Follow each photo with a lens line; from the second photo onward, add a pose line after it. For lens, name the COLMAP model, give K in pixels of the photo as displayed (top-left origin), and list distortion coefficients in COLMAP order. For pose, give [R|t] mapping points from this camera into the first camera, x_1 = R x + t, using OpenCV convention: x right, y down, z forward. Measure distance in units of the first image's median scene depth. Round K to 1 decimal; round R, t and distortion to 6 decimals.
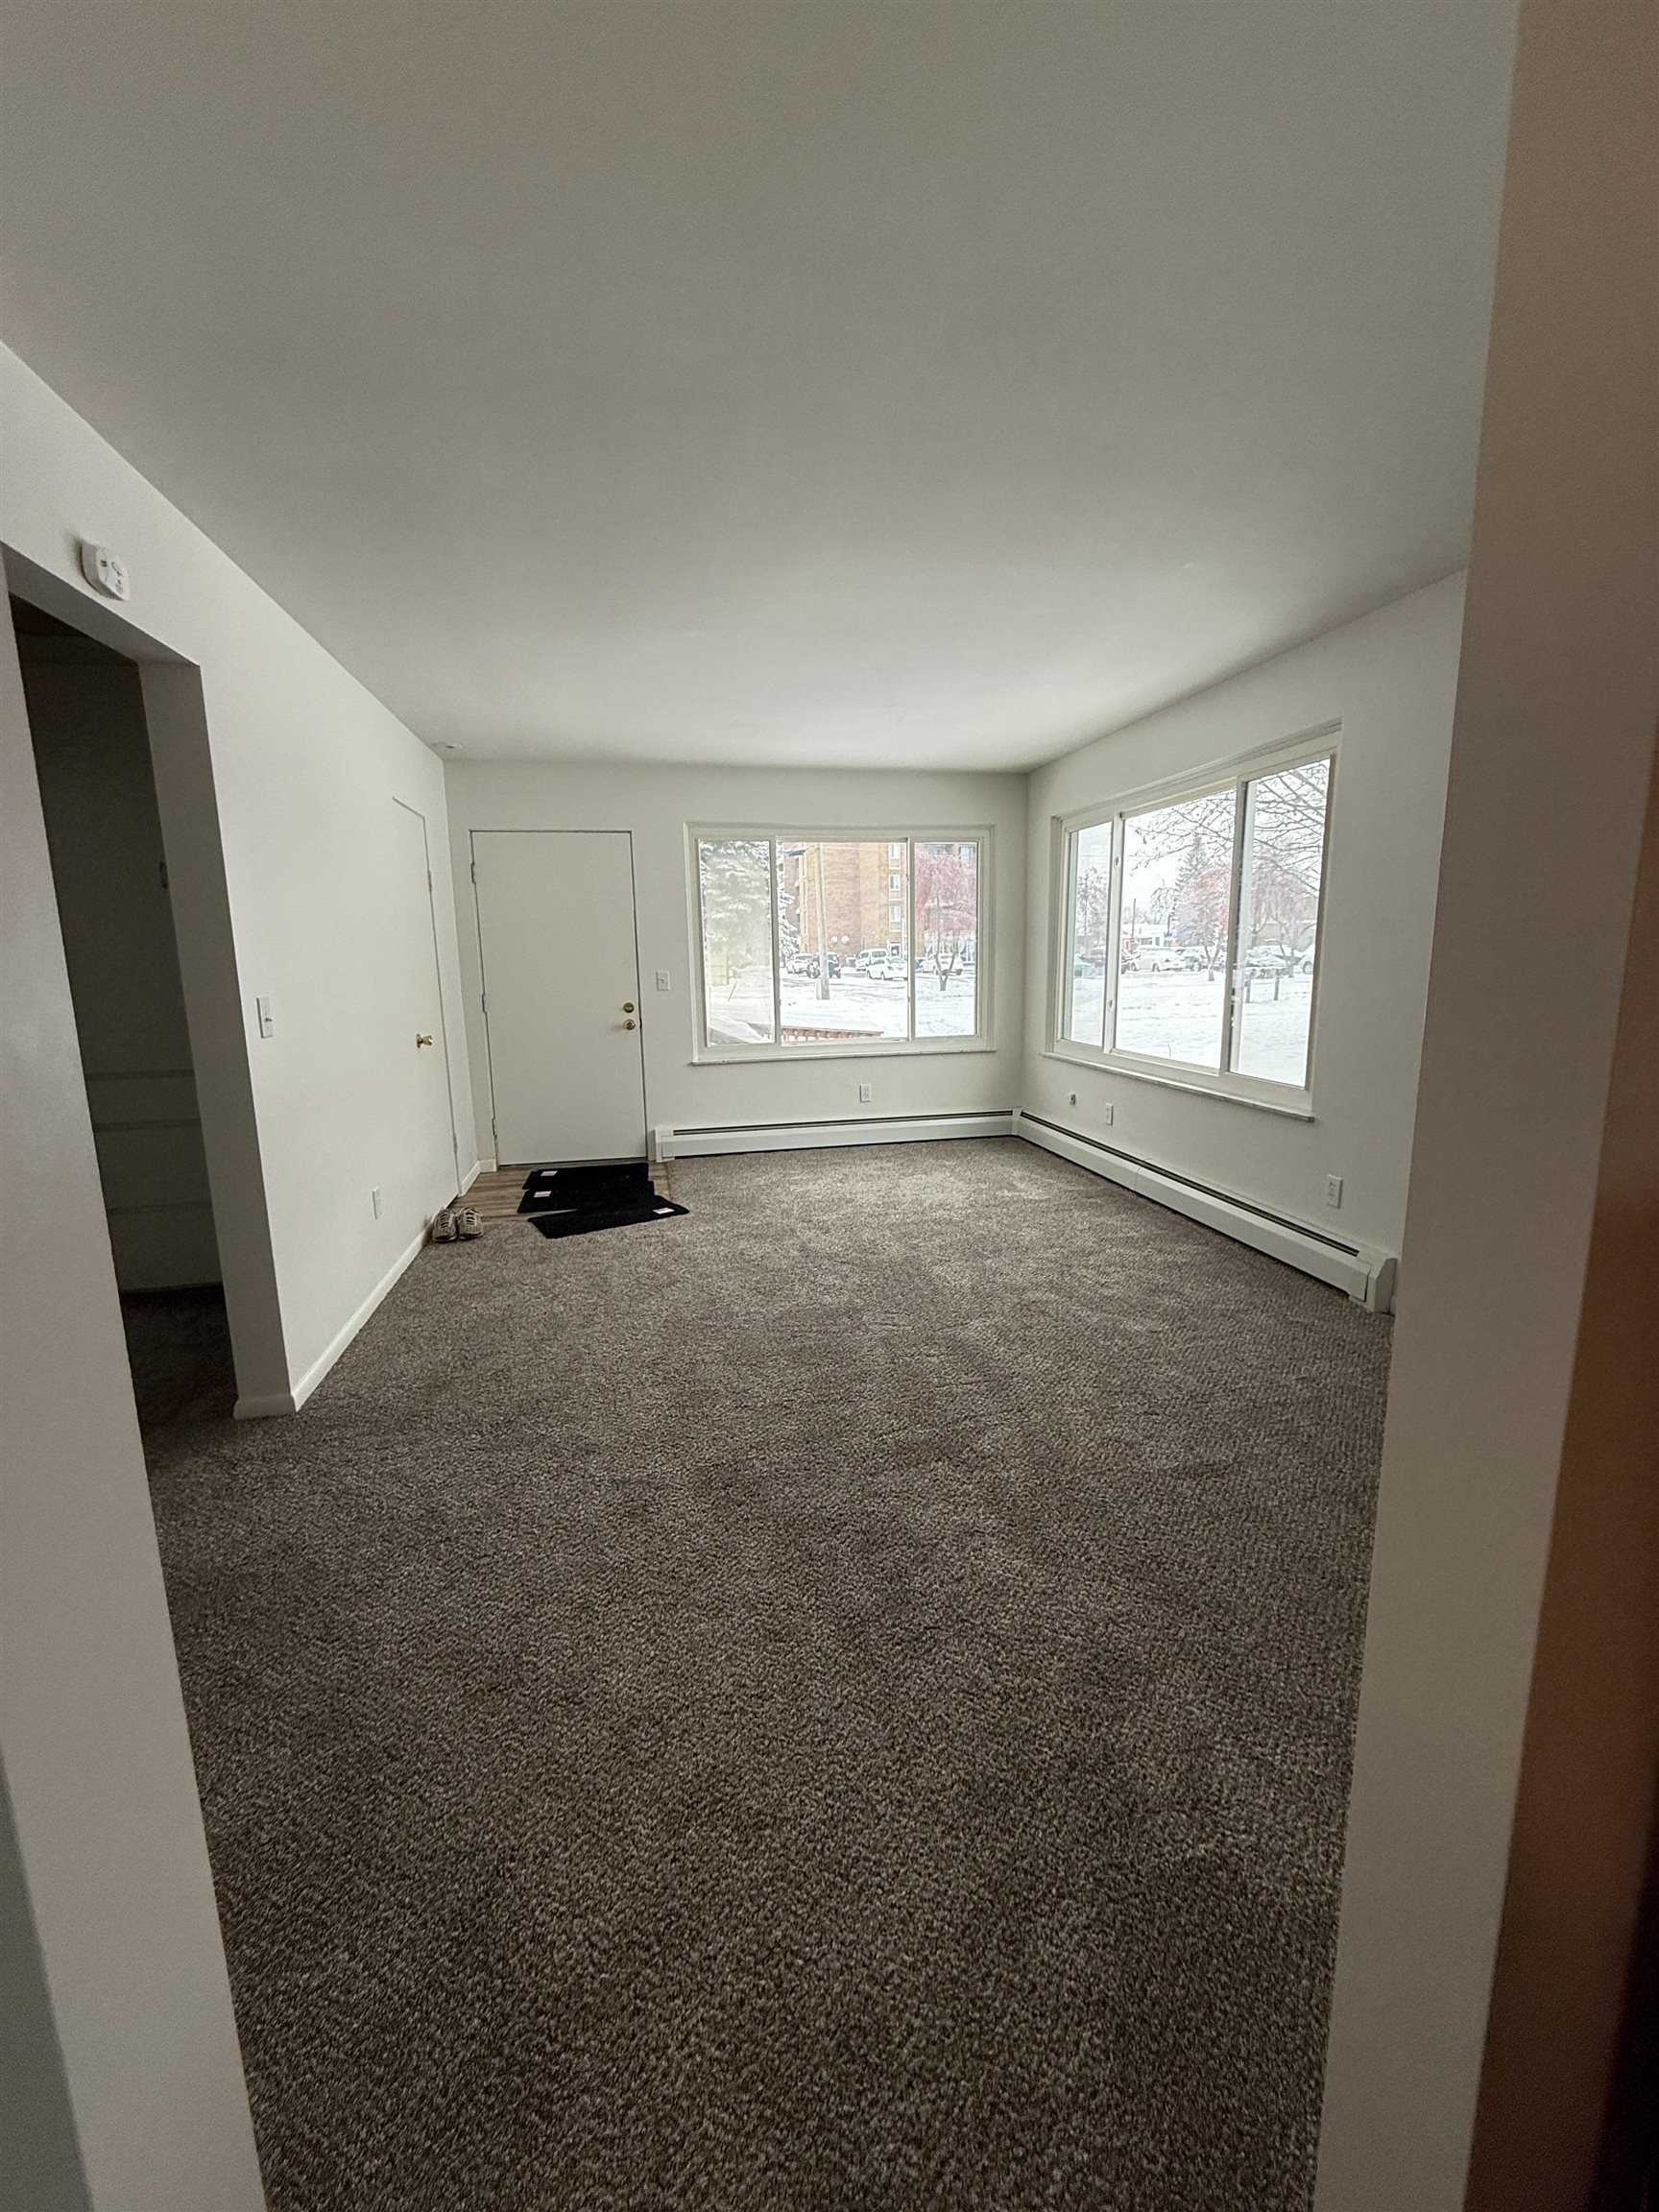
lens RADIAL K [[873.2, 0, 830.4], [0, 873.2, 1096.2], [0, 0, 1]] dist [-0.001301, -0.000070]
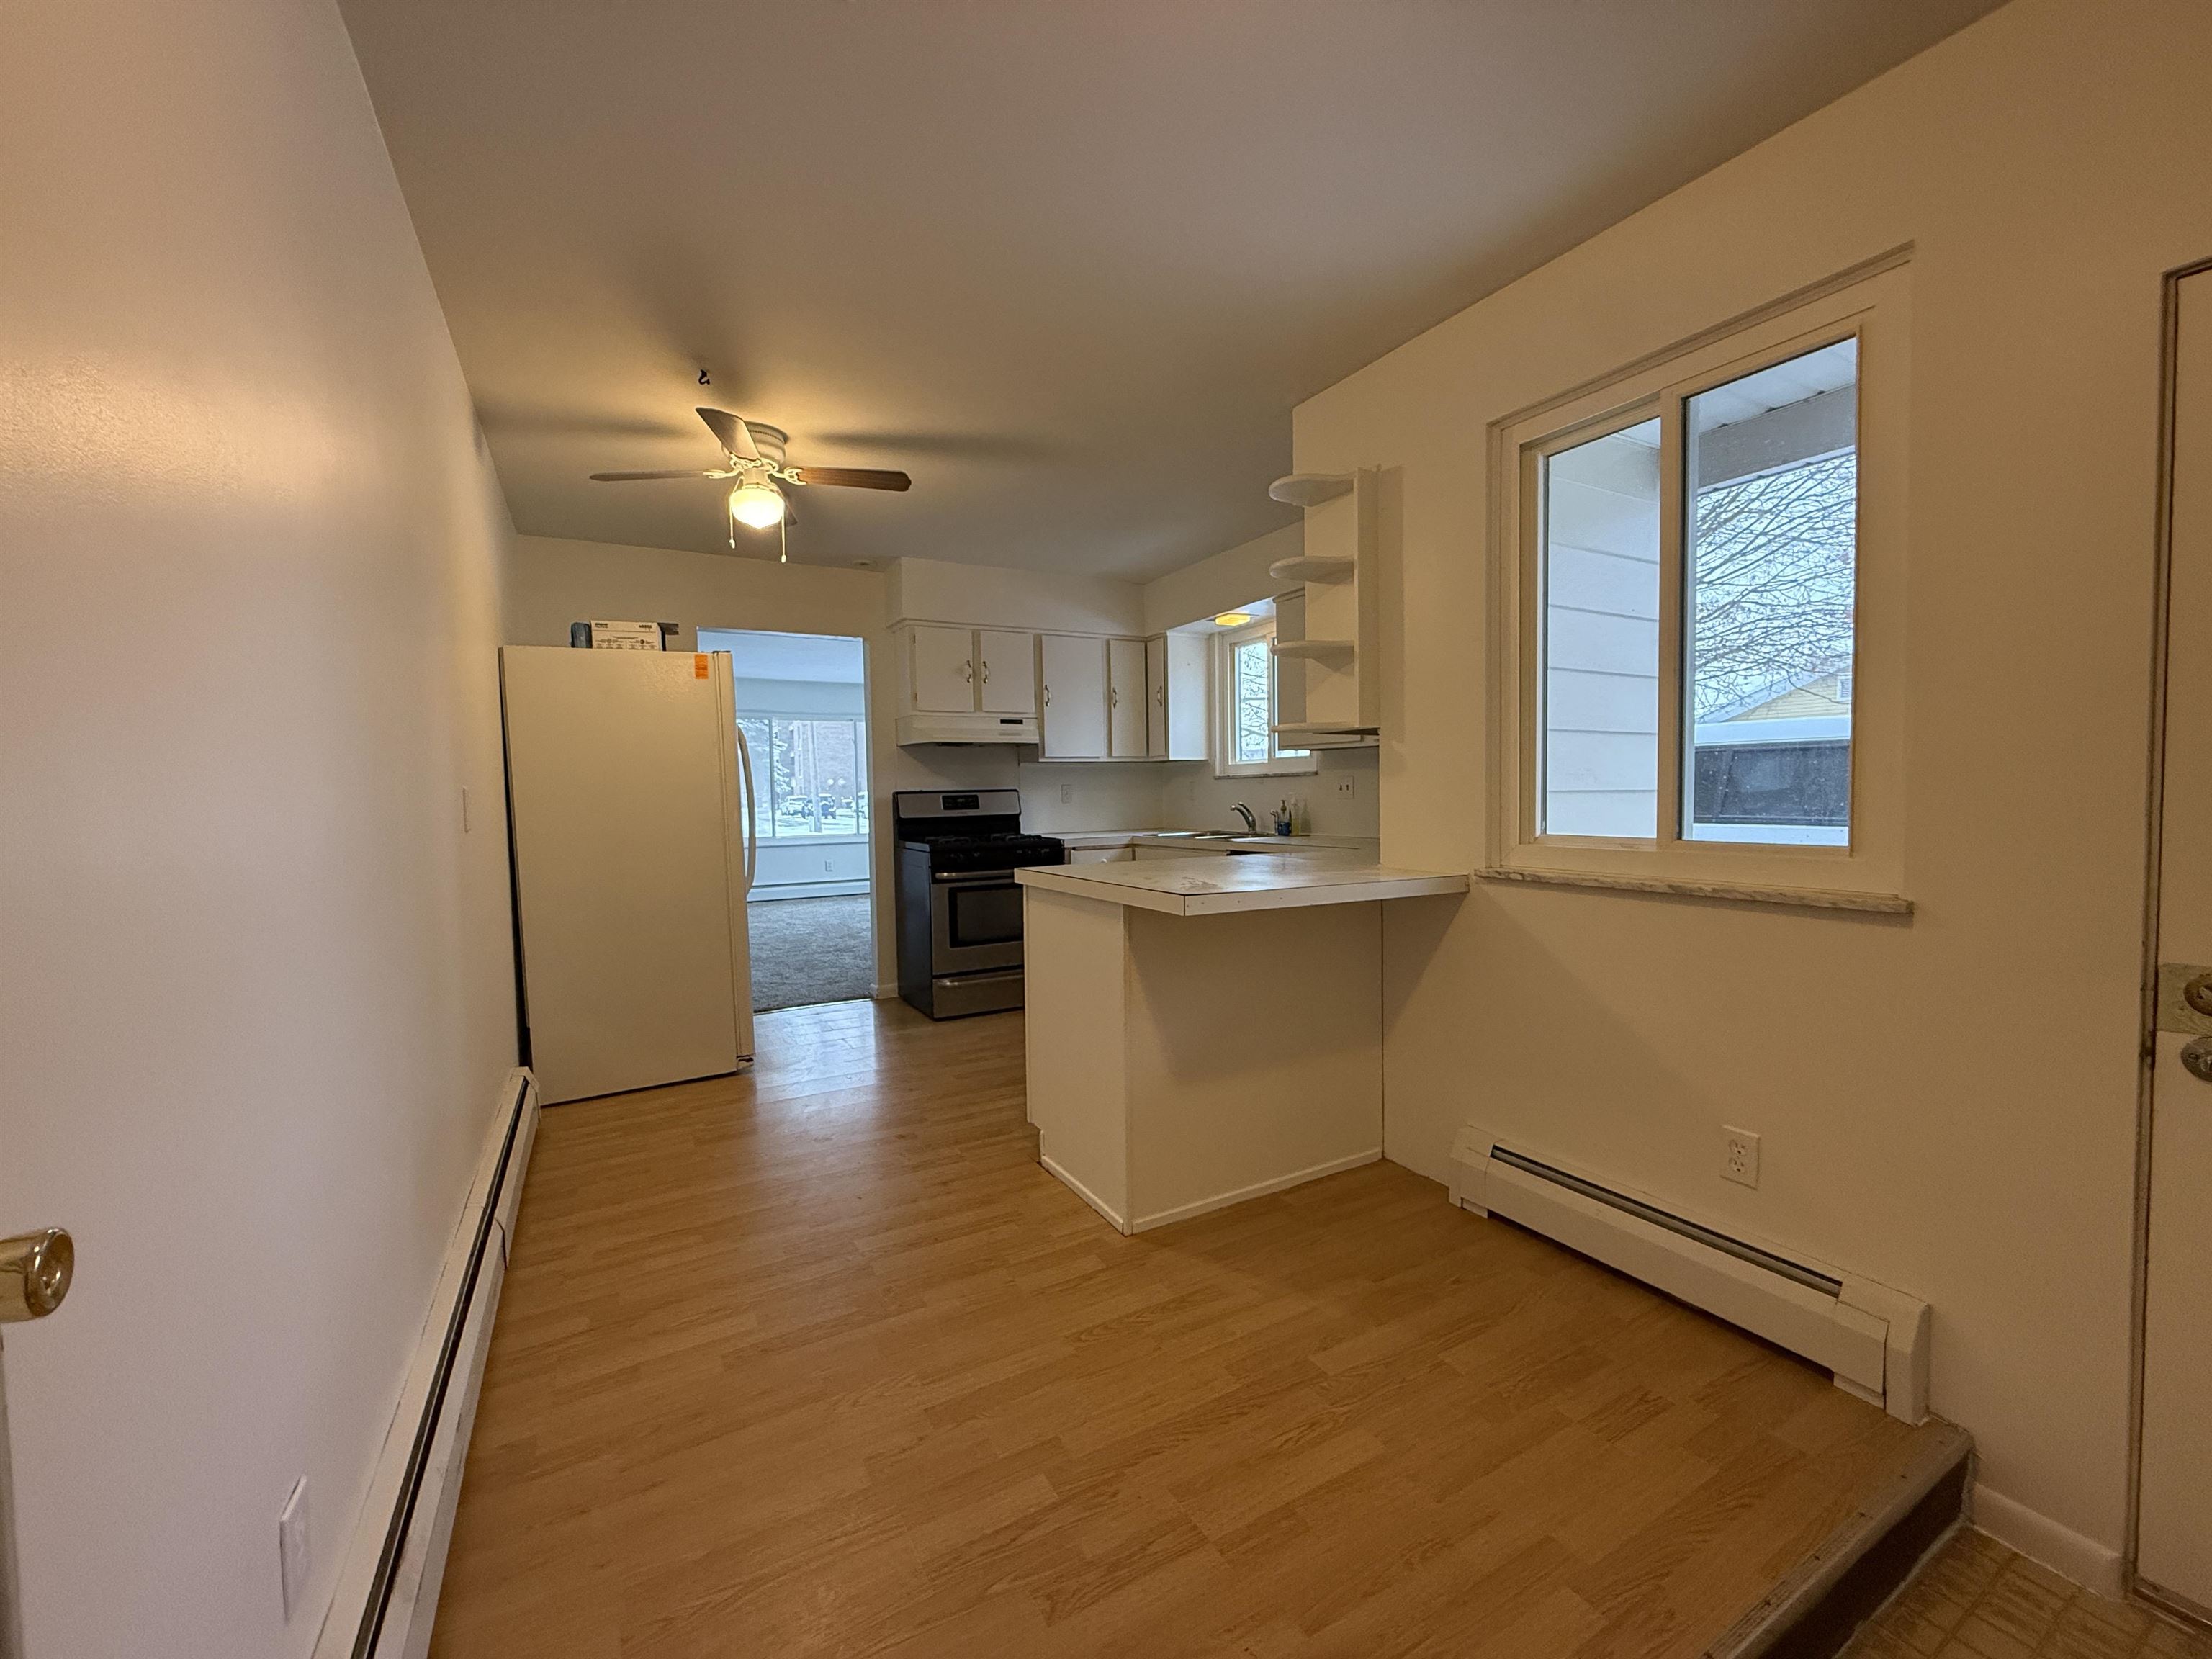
lens RADIAL K [[876.2, 0, 1100.9], [0, 876.2, 830.6], [0, 0, 1]] dist [-0.000507, 0.000166]
pose [[0.954976, -0.007948, 0.296575, 0.042324], [0.044757, 0.992060, -0.117529, 0.159884], [-0.293287, 0.125511, 0.947750, -0.812614]]
